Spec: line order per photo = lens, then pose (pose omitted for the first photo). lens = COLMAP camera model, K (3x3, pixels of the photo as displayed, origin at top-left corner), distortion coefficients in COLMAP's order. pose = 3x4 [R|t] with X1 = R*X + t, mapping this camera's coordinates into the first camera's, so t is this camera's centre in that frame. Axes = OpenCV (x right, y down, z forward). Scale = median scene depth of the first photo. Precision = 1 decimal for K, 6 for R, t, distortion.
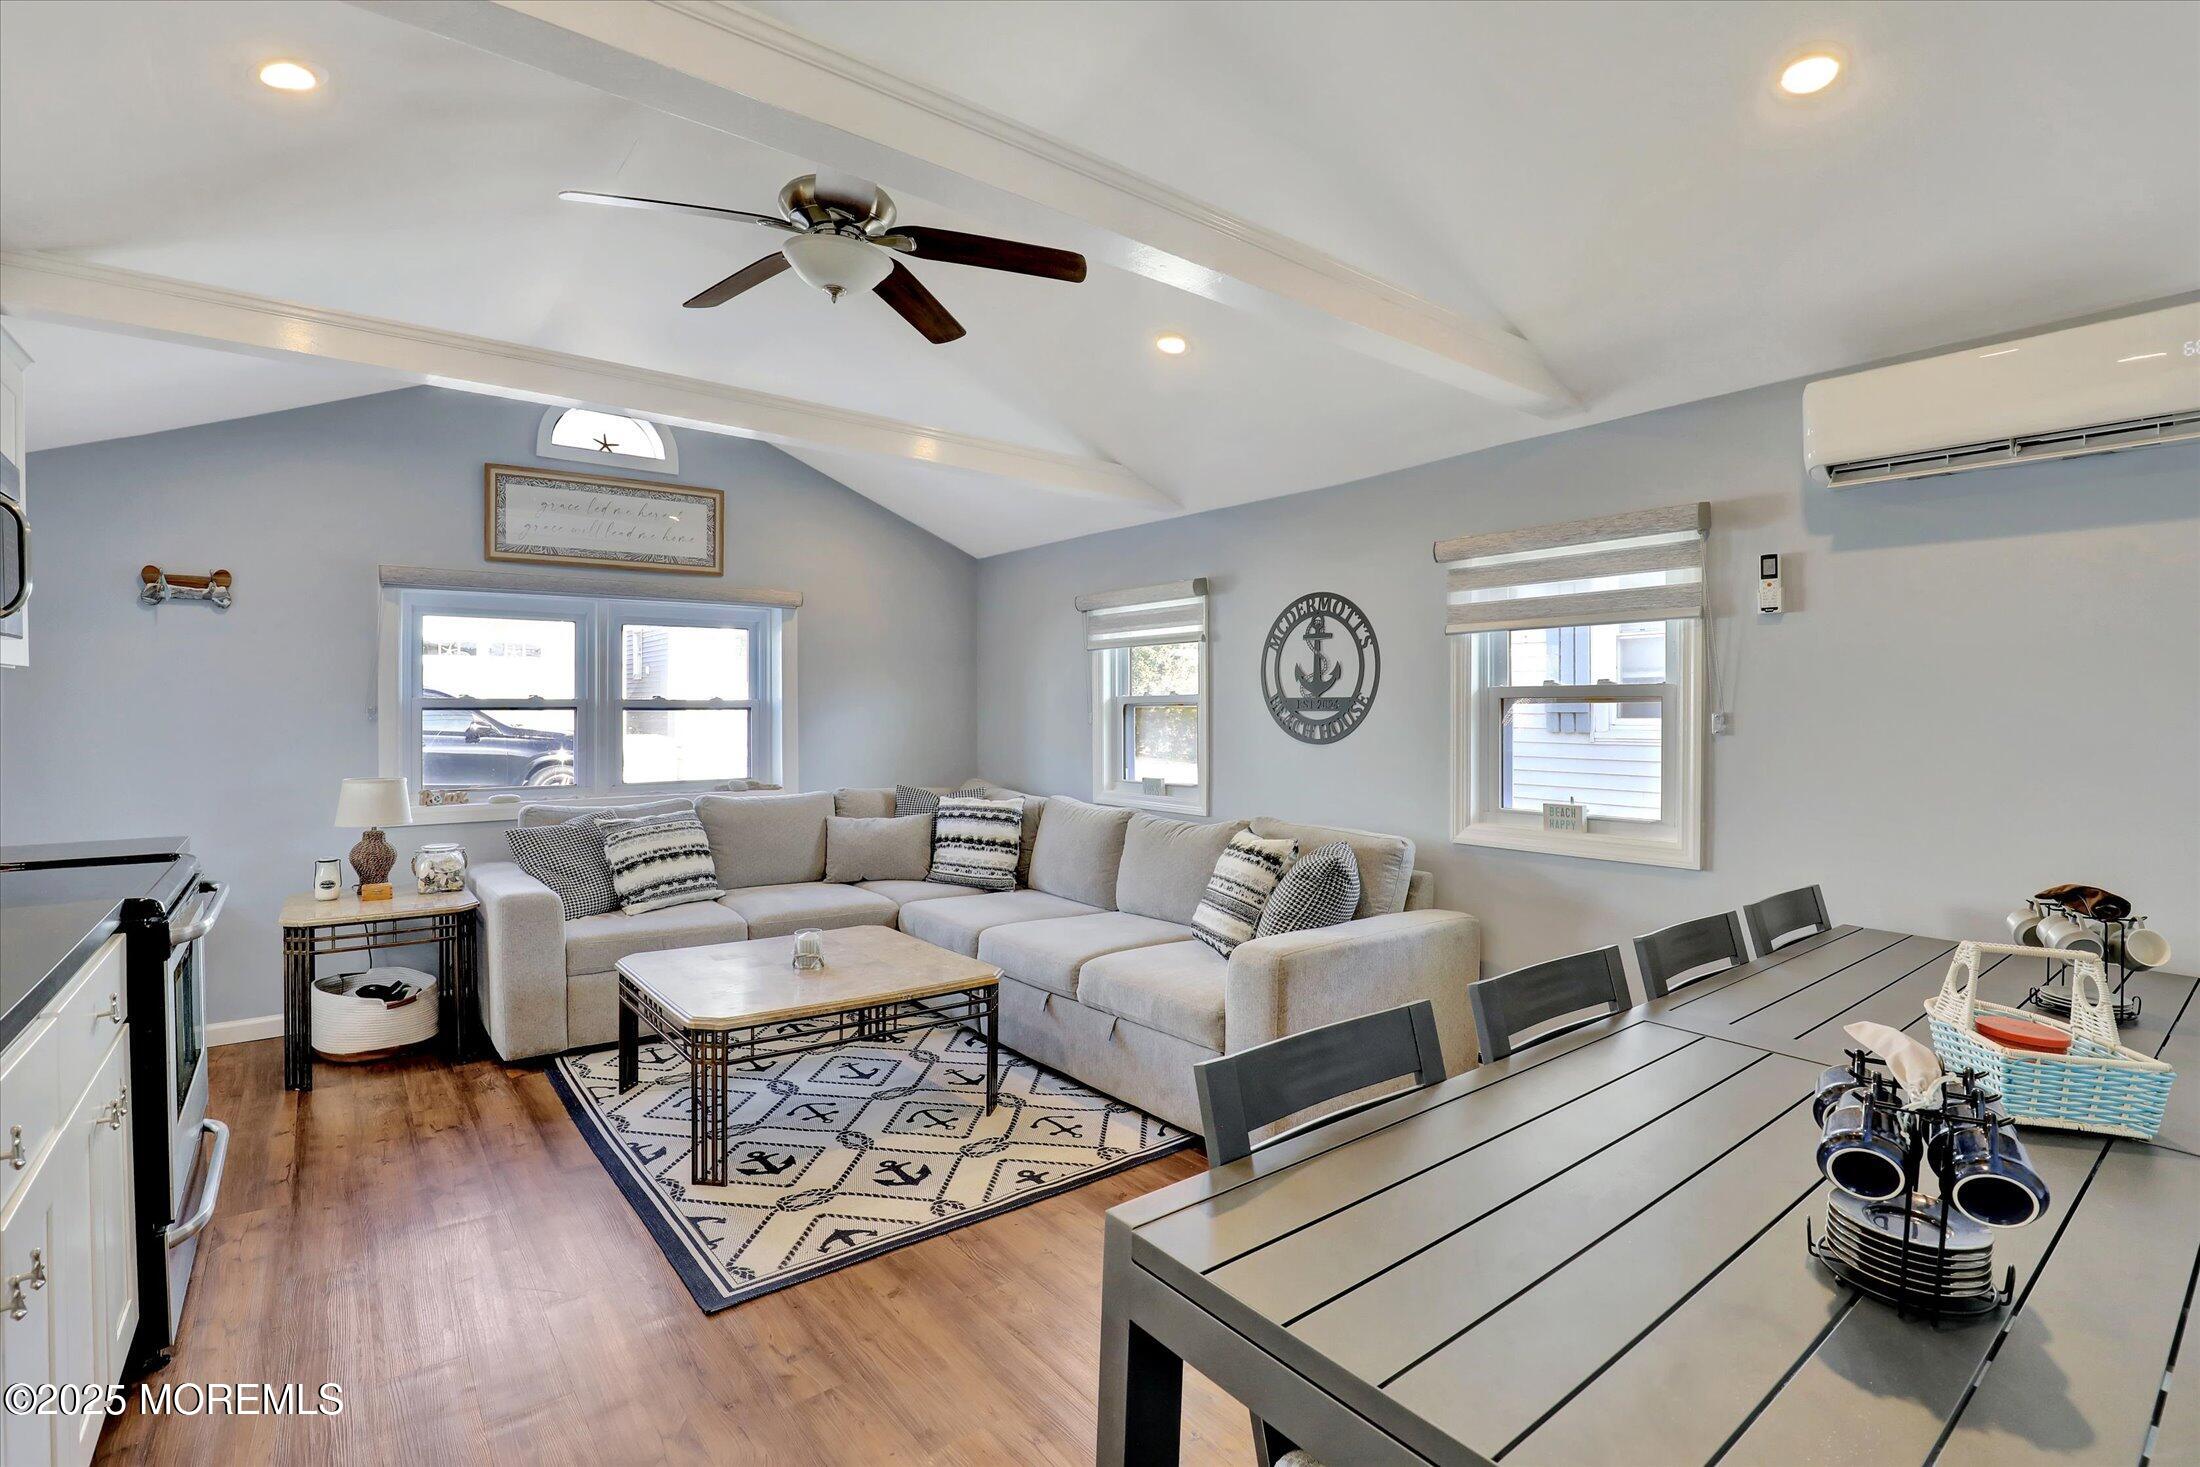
lens RADIAL K [[1034.7, 0, 1100.0], [0, 1034.7, 733.5], [0, 0, 1]] dist [-0.126560, -0.000045]
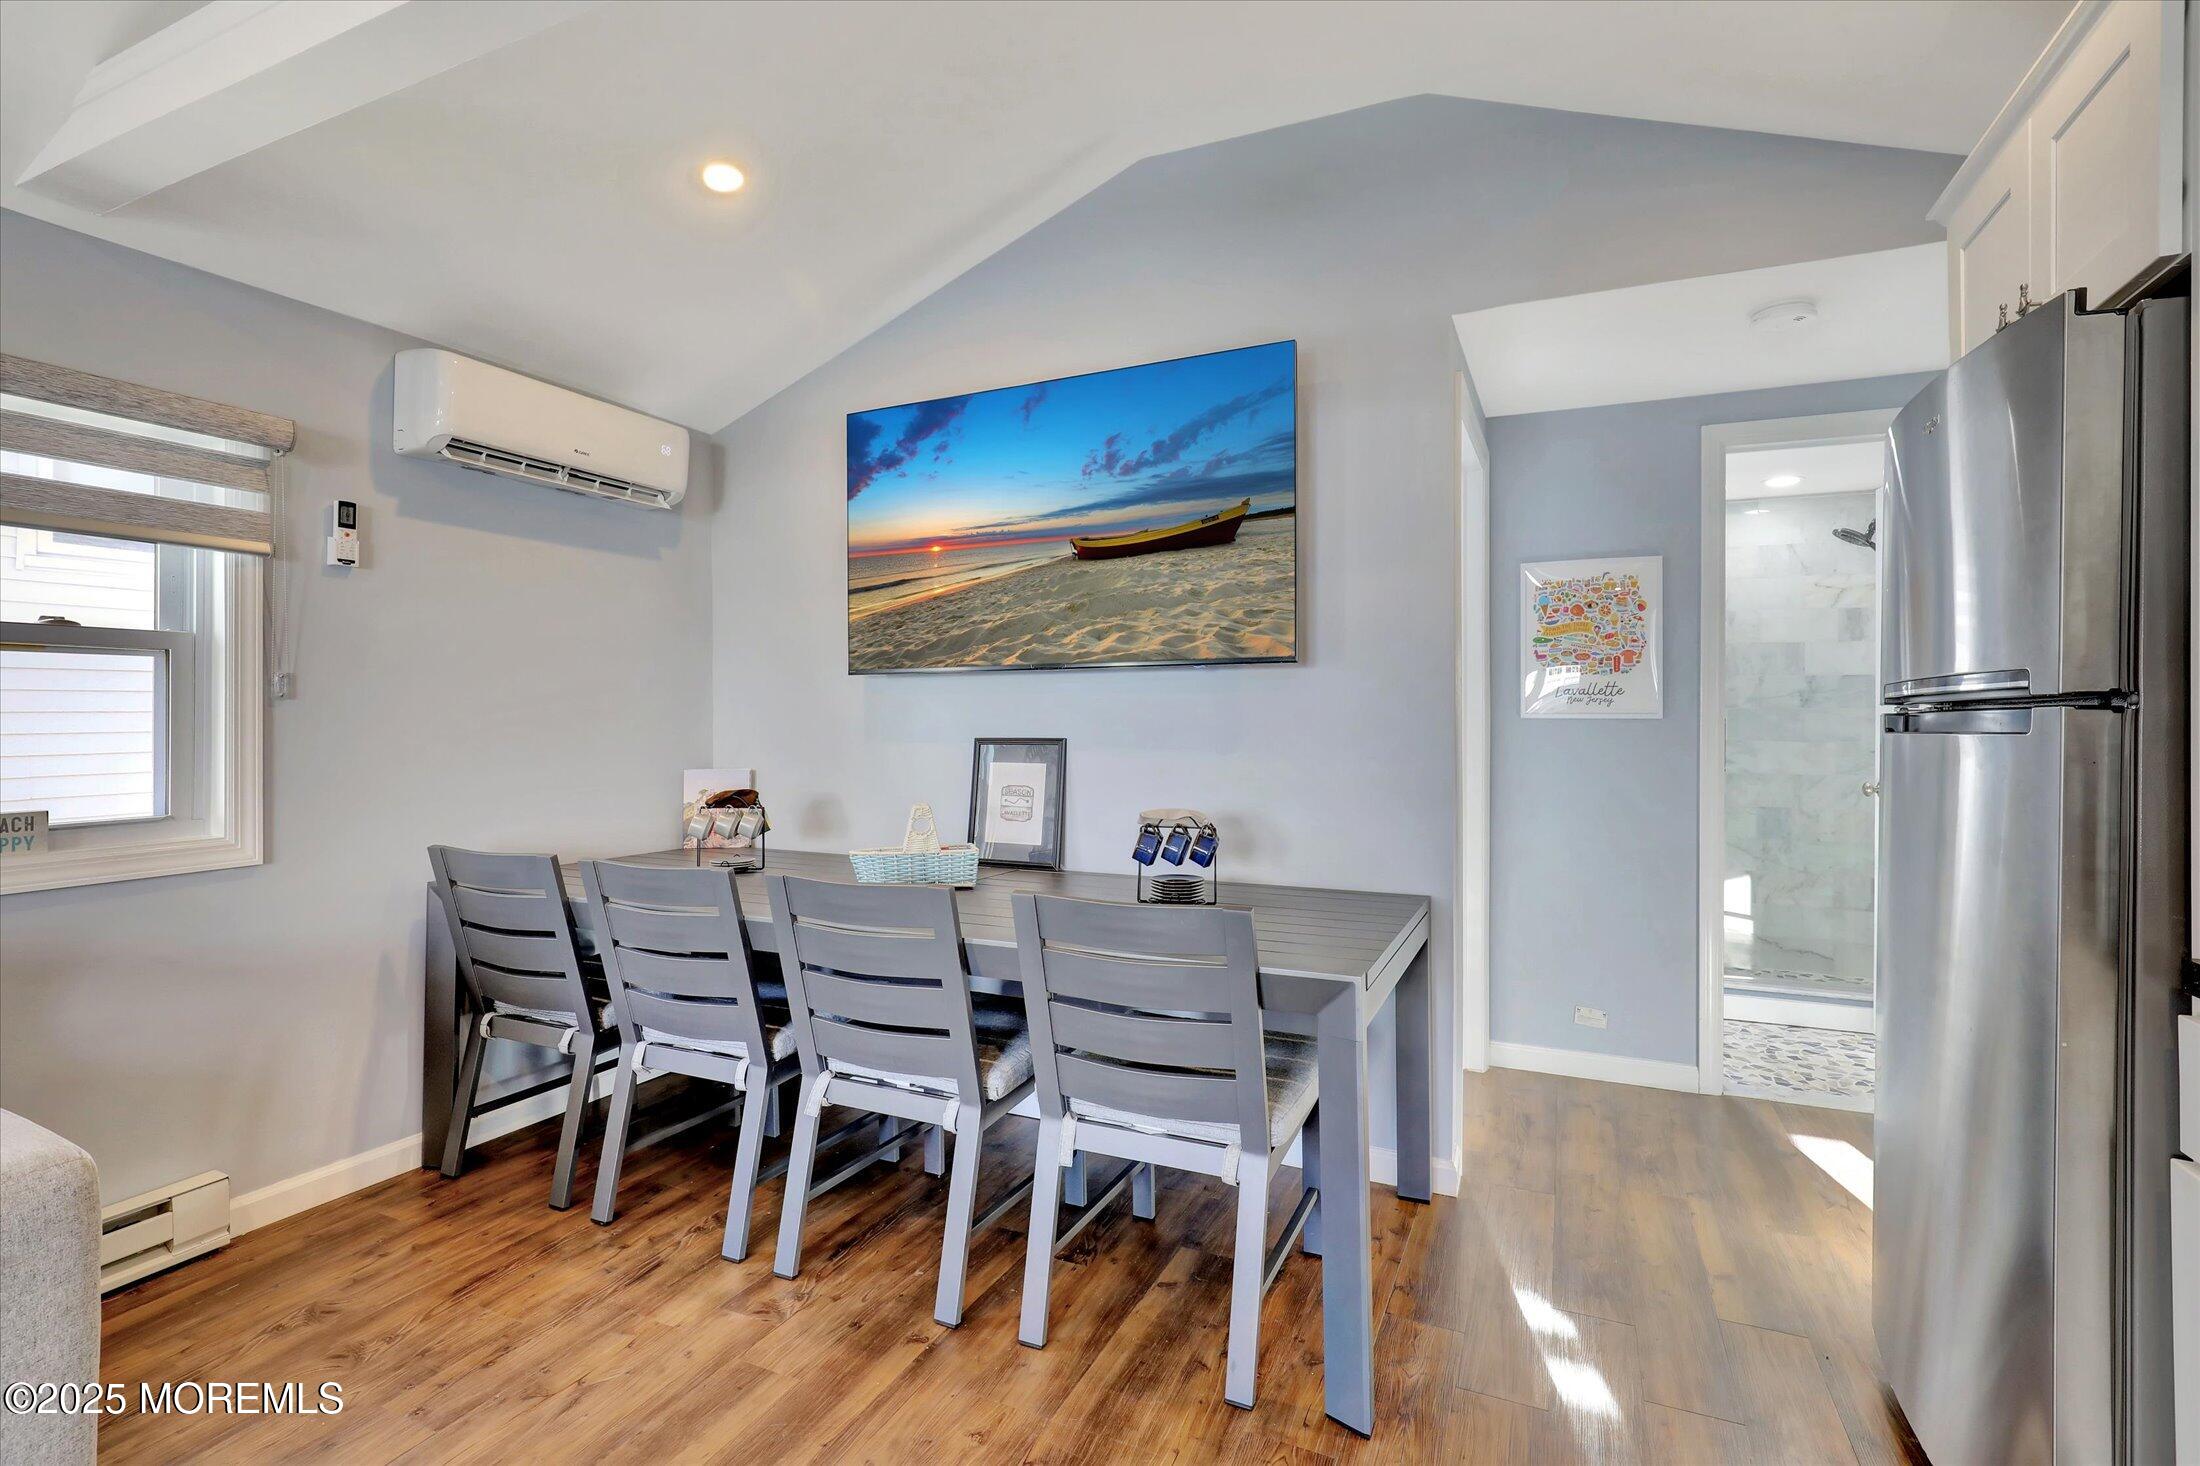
lens RADIAL K [[998.4, 0, 1100.0], [0, 998.4, 733.0], [0, 0, 1]] dist [0.022140, -0.000043]
pose [[-0.452717, -0.014105, 0.891543, -0.465904], [0.016335, 0.999576, 0.024109, 0.021589], [-0.891505, 0.025478, -0.452294, 0.760673]]
